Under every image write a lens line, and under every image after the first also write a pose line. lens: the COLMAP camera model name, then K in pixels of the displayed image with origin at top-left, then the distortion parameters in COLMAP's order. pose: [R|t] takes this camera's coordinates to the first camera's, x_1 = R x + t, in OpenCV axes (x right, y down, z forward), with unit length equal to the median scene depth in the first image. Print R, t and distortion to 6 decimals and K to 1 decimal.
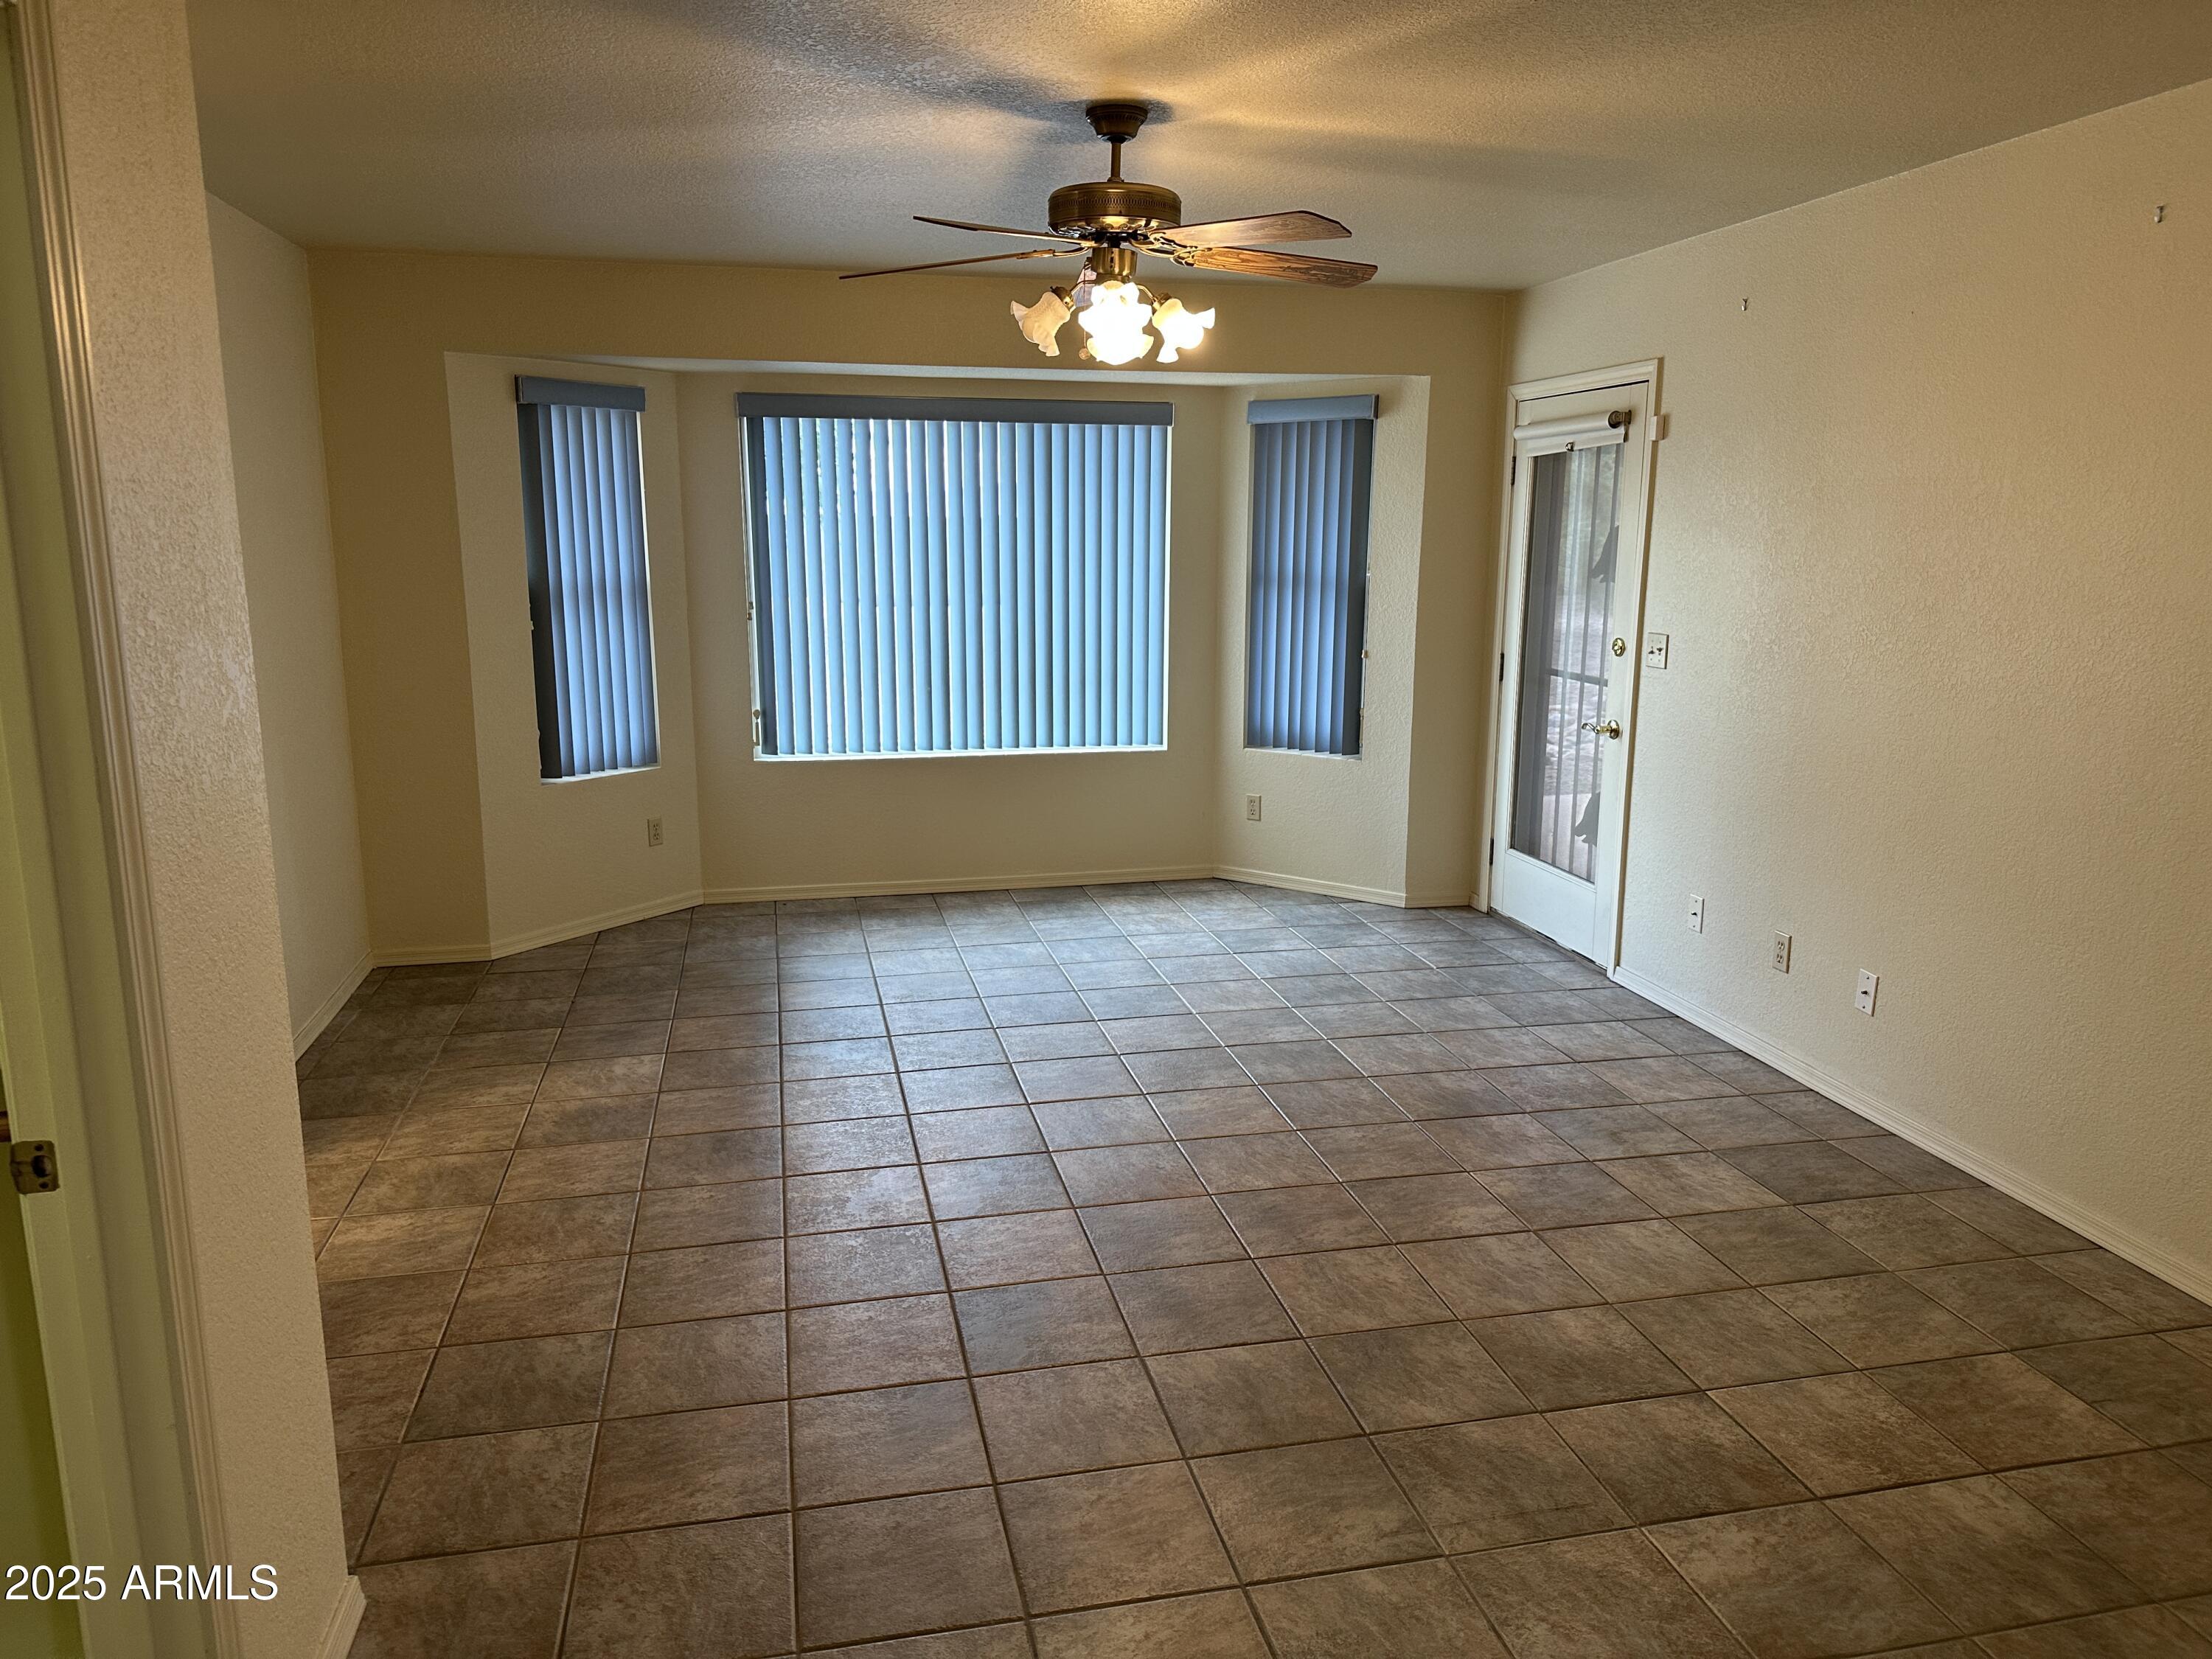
lens RADIAL K [[1537.2, 0, 1106.0], [0, 1537.2, 829.5], [0, 0, 1]] dist [-0.038354, 0.001125]
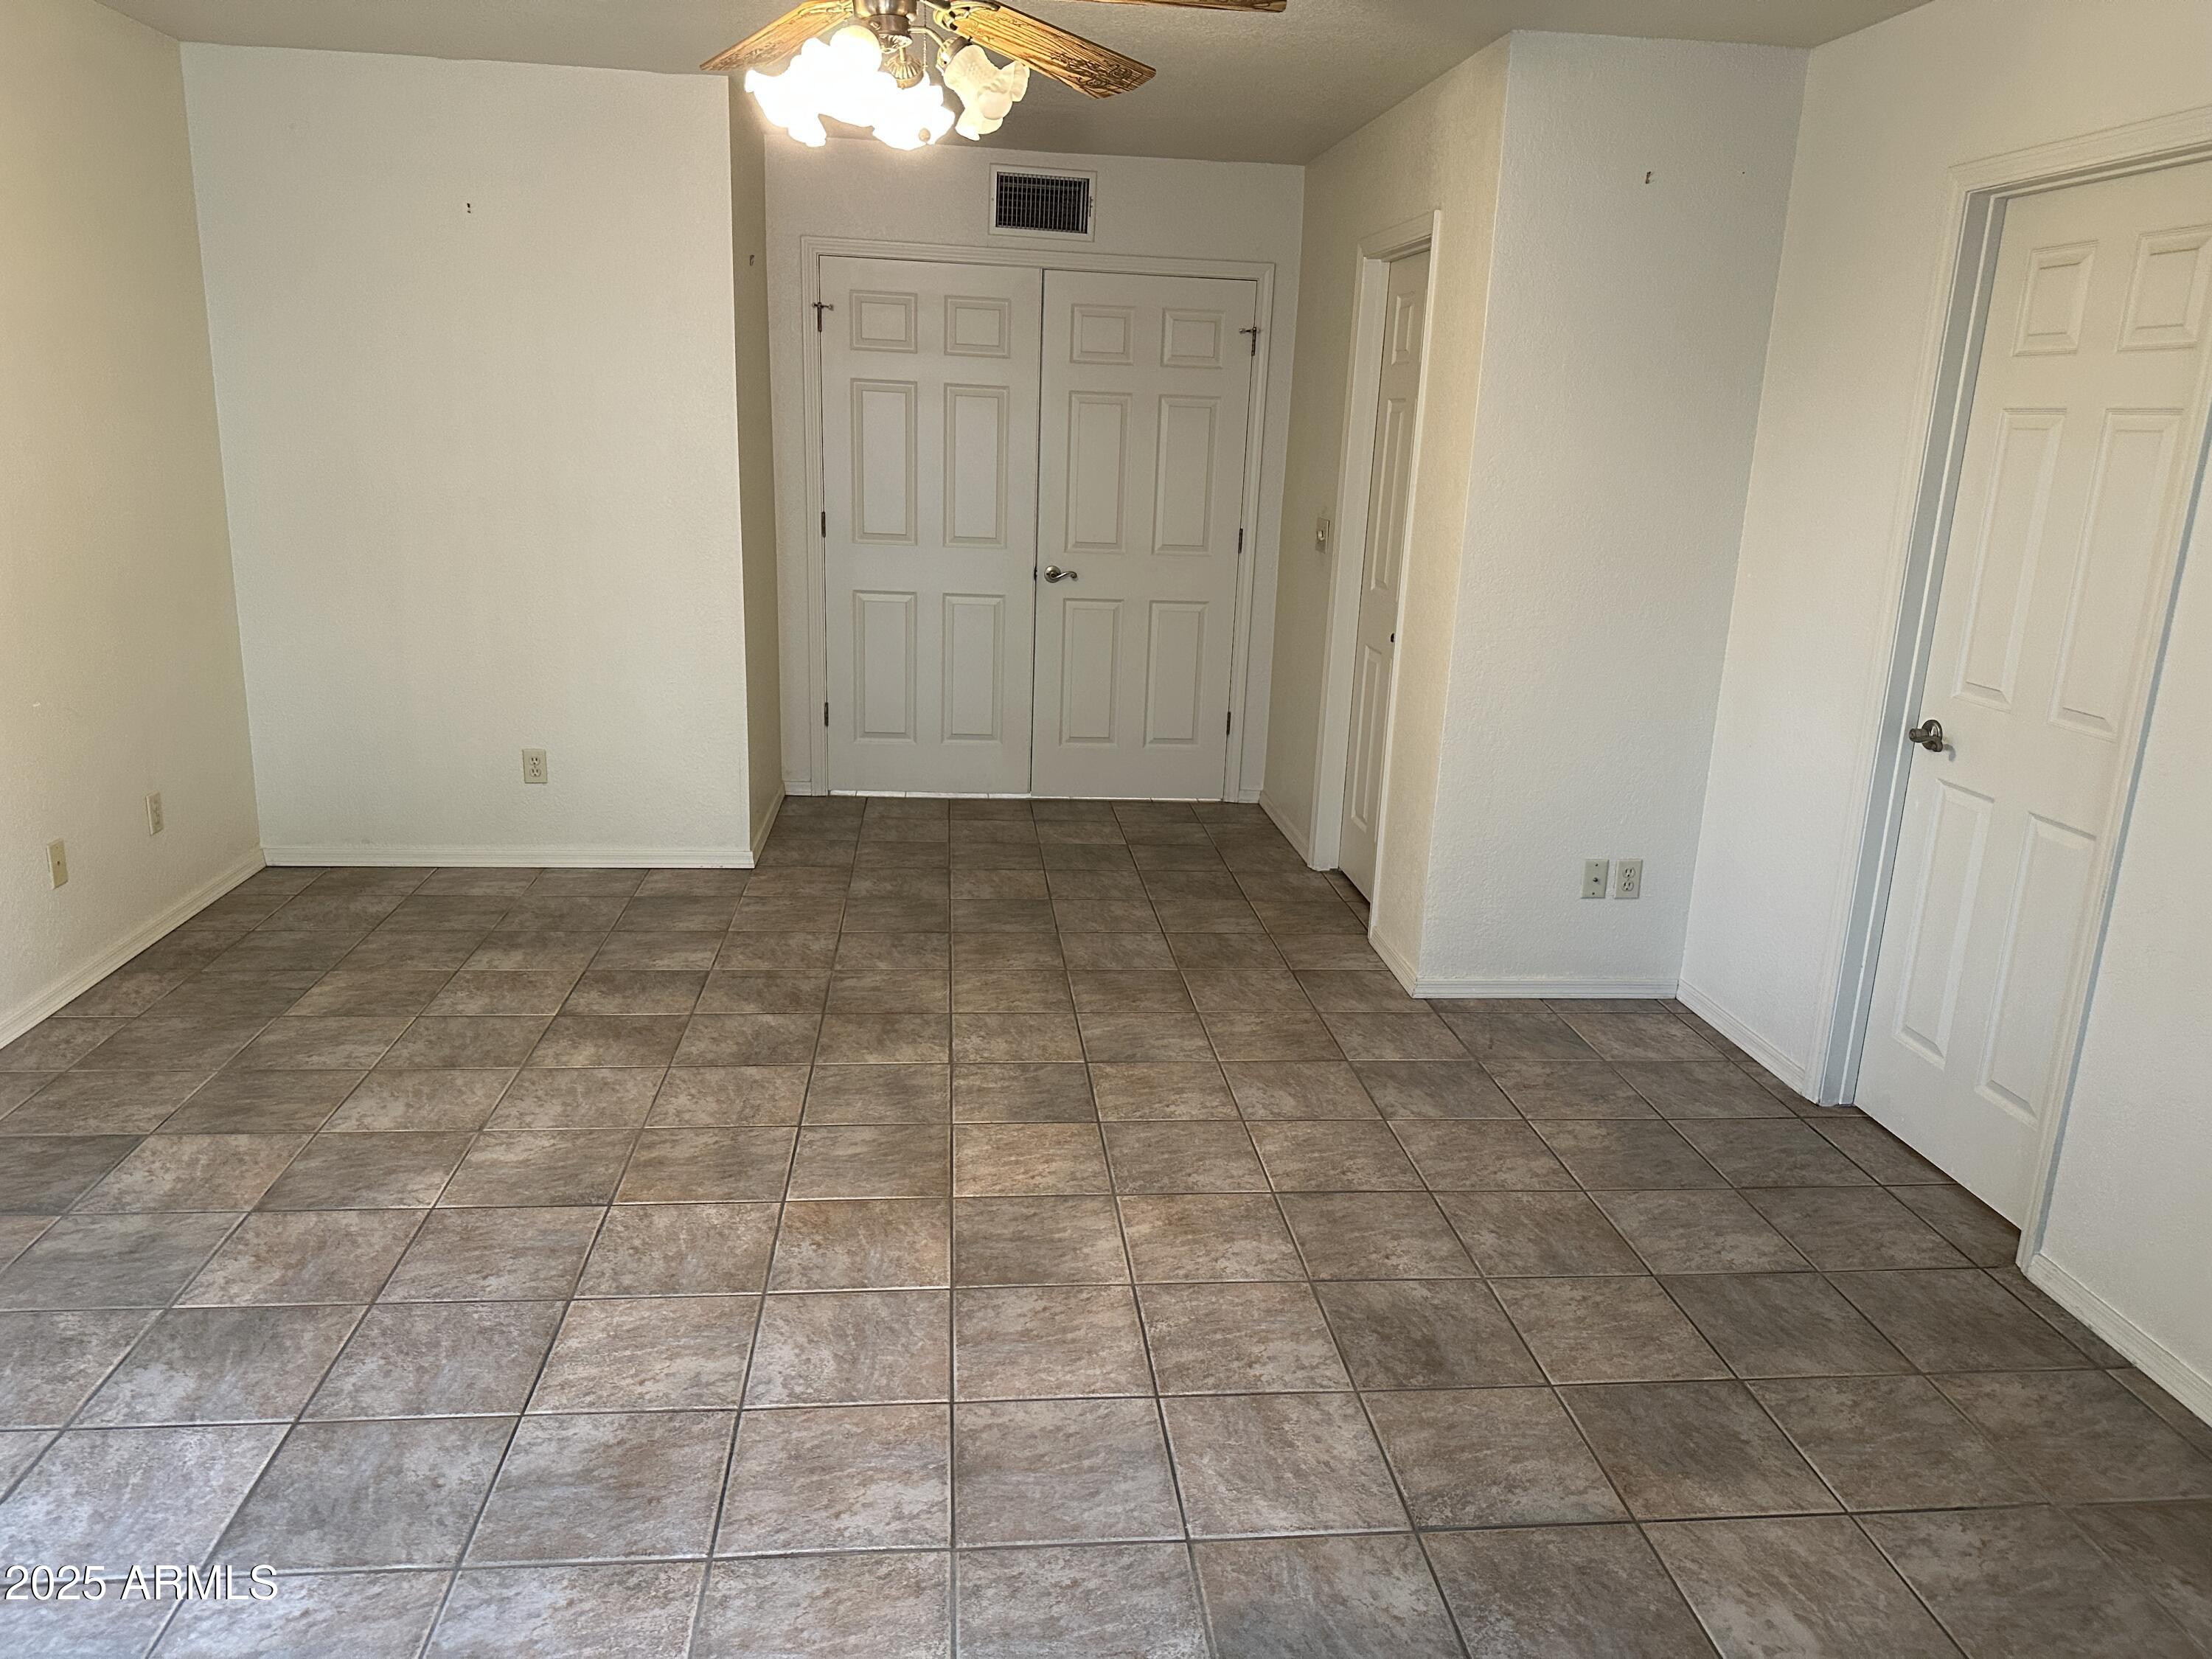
lens RADIAL K [[1543.5, 0, 1106.0], [0, 1543.5, 829.5], [0, 0, 1]] dist [0.003946, -0.053549]
pose [[-0.992323, -0.074361, 0.098820, -0.206950], [-0.023618, 0.898285, 0.438778, -0.373701], [-0.121397, 0.433076, -0.893145, 1.950049]]
